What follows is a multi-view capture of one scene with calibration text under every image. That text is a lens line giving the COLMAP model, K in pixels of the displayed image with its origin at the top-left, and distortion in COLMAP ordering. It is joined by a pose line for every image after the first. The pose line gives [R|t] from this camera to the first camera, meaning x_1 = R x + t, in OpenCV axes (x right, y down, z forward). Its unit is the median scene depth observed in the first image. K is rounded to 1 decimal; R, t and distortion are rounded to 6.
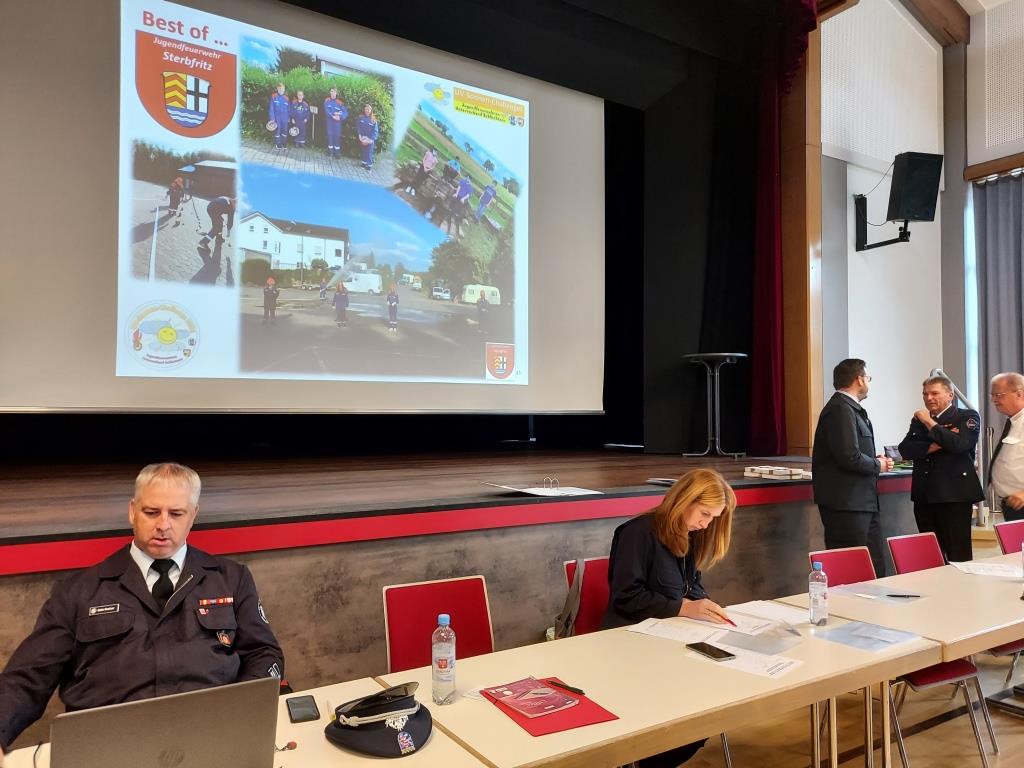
lens RADIAL K [[744.6, 0, 513.0], [0, 744.6, 384.8], [0, 0, 1]] dist [0.039416, 0.001909]
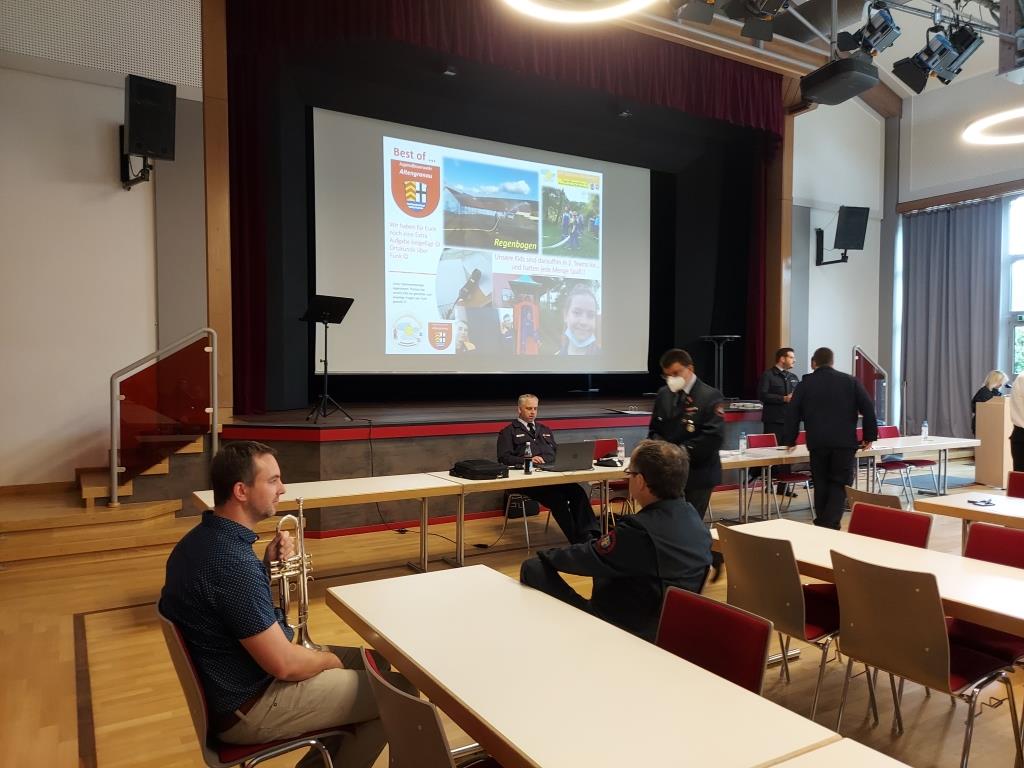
lens RADIAL K [[744.6, 0, 510.0], [0, 744.6, 386.0], [0, 0, 1]] dist [0.039416, 0.001909]
pose [[0.999446, 0.000334, -0.033277, -0.120324], [0.001780, 0.997981, 0.063492, -0.035506], [0.033231, -0.063516, 0.997427, -0.592812]]
